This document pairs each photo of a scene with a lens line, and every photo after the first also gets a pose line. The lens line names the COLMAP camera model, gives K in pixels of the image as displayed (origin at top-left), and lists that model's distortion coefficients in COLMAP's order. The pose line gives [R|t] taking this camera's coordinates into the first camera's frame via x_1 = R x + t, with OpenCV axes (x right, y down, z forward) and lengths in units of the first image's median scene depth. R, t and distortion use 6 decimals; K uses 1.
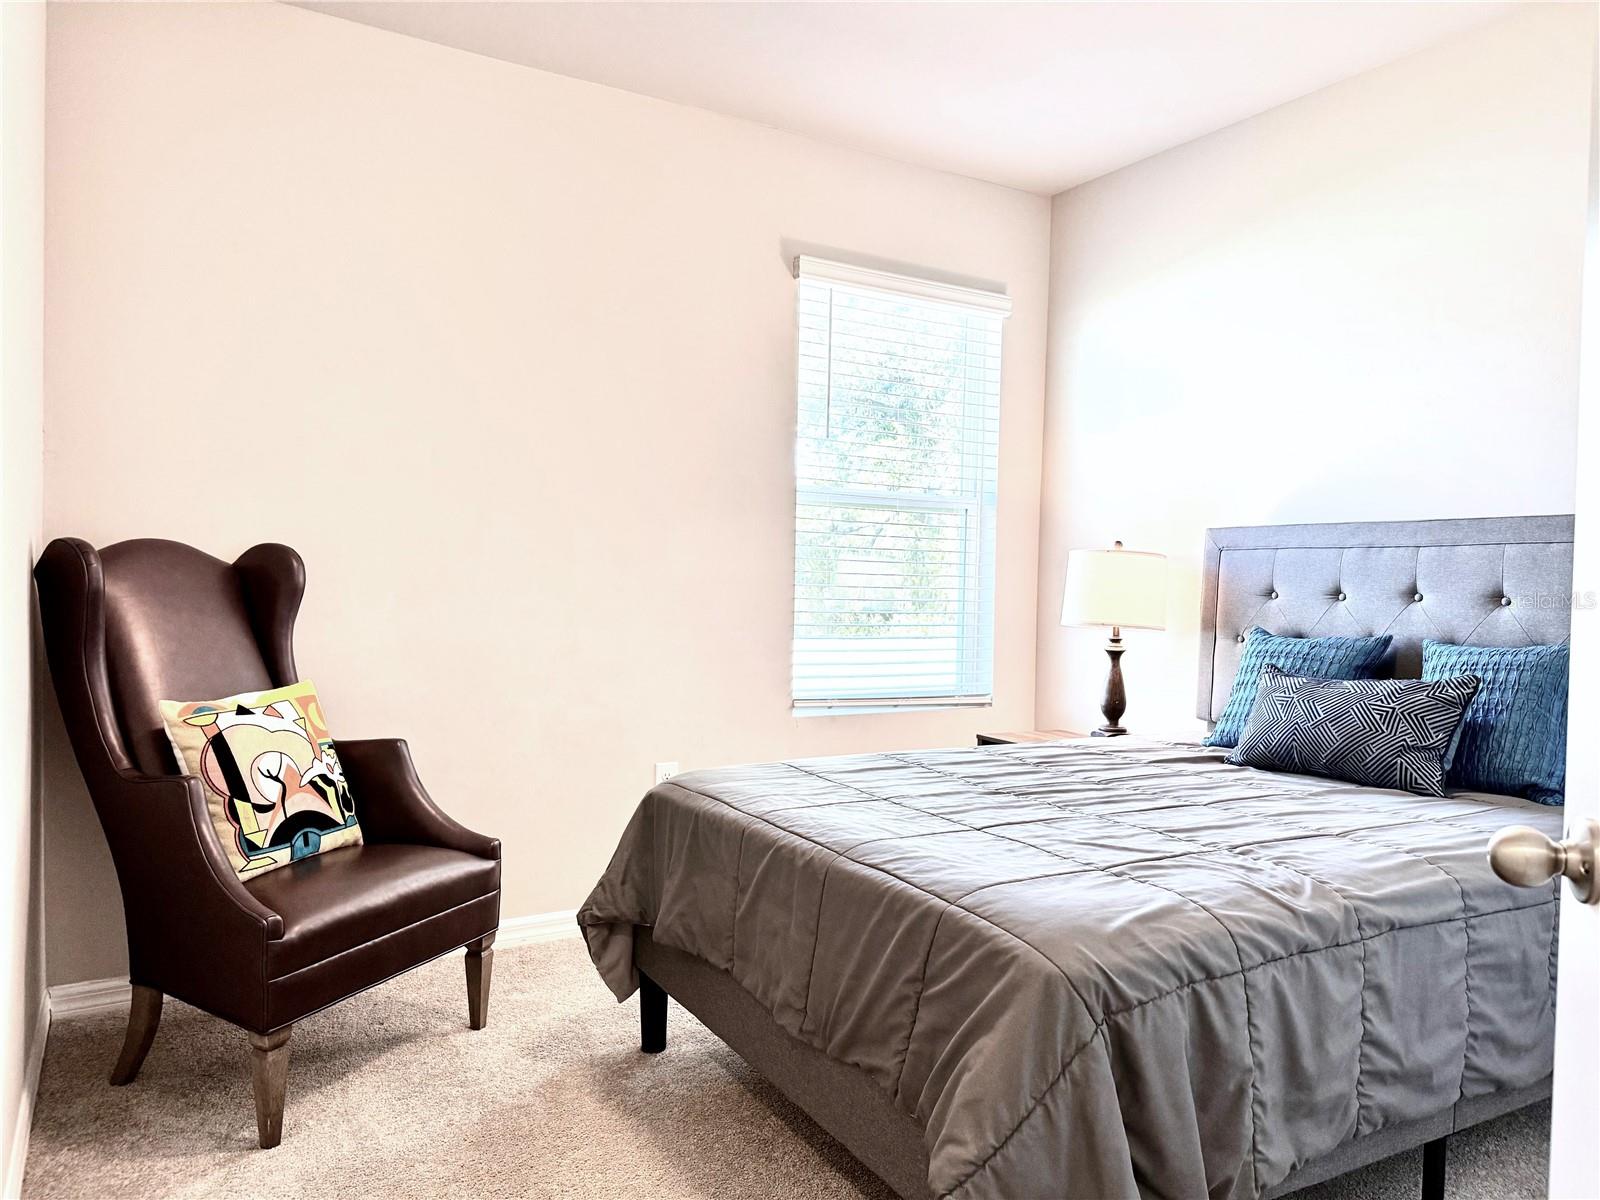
lens RADIAL K [[1117.9, 0, 796.0], [0, 1117.9, 608.9], [0, 0, 1]] dist [0.156107, -0.321317]
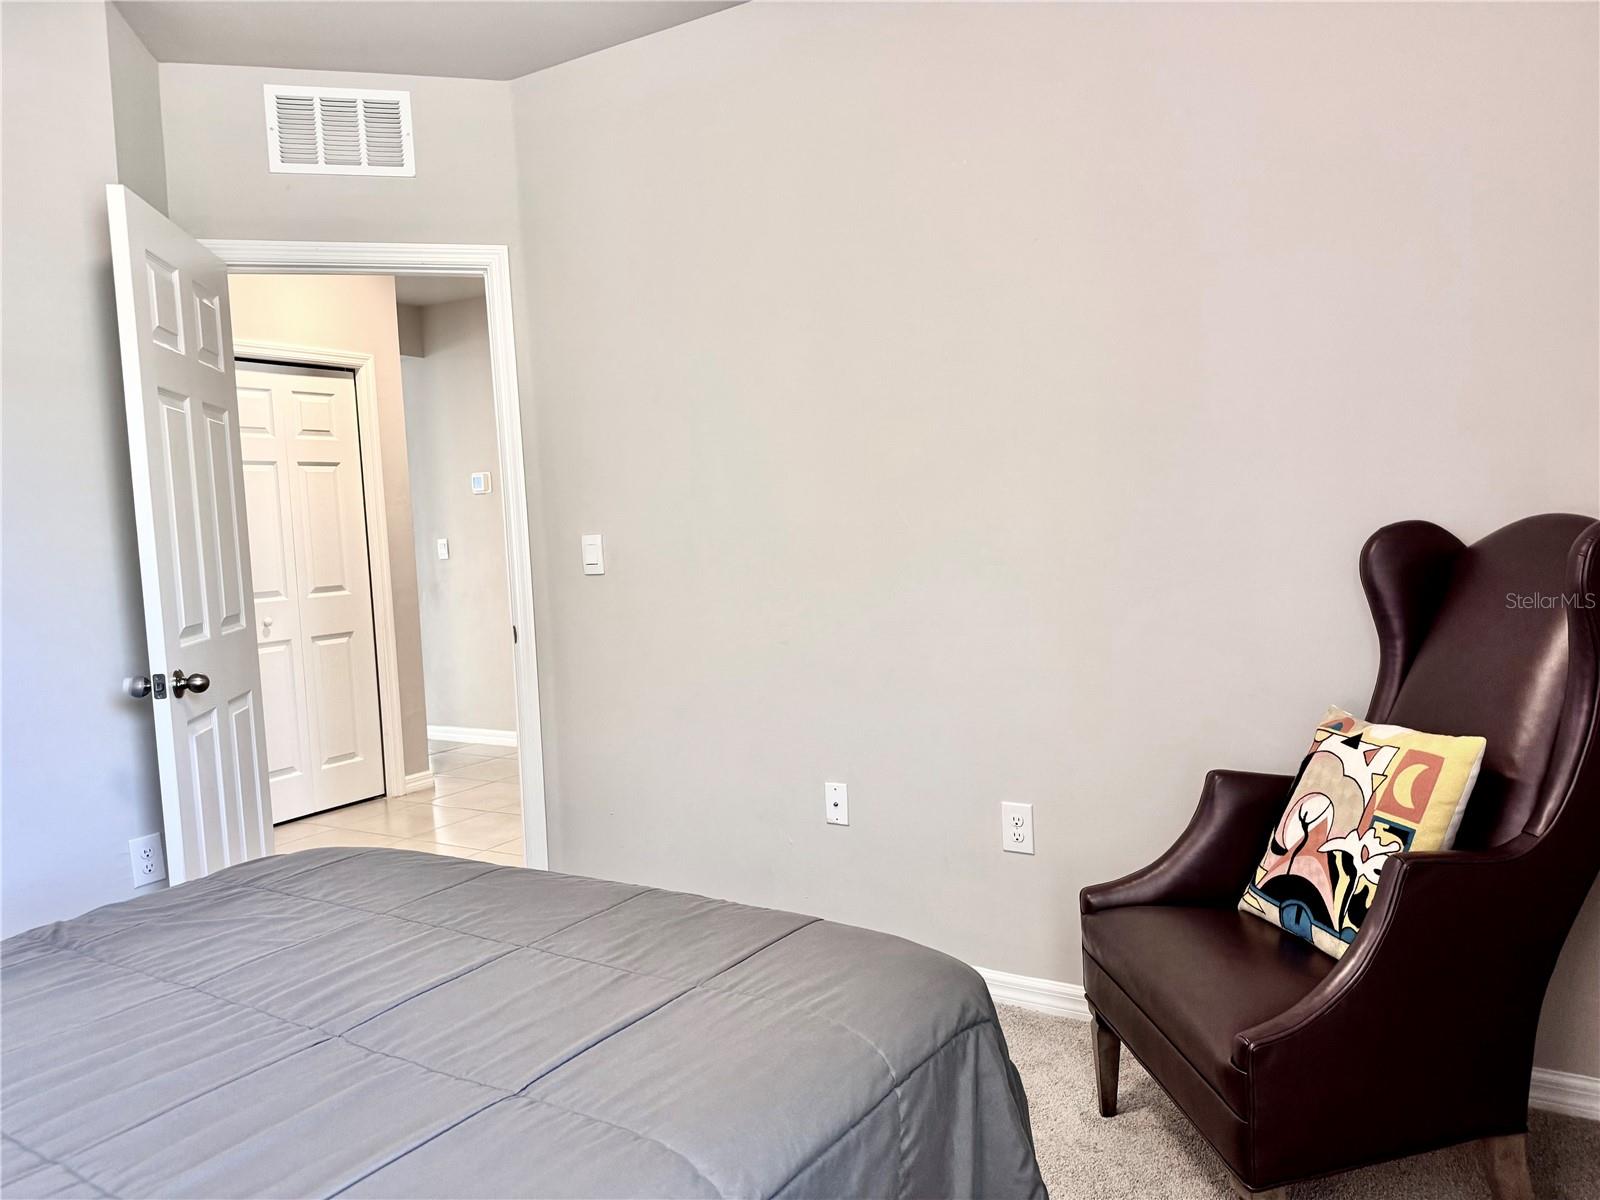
lens RADIAL K [[1170.8, 0, 800.0], [0, 1170.8, 600.0], [0, 0, 1]] dist [0.163761, -0.192319]
pose [[-0.878884, 0.042915, -0.475101, 0.241595], [0.001052, 0.996117, 0.088030, -0.081124], [0.477034, 0.076869, -0.875517, 1.499292]]
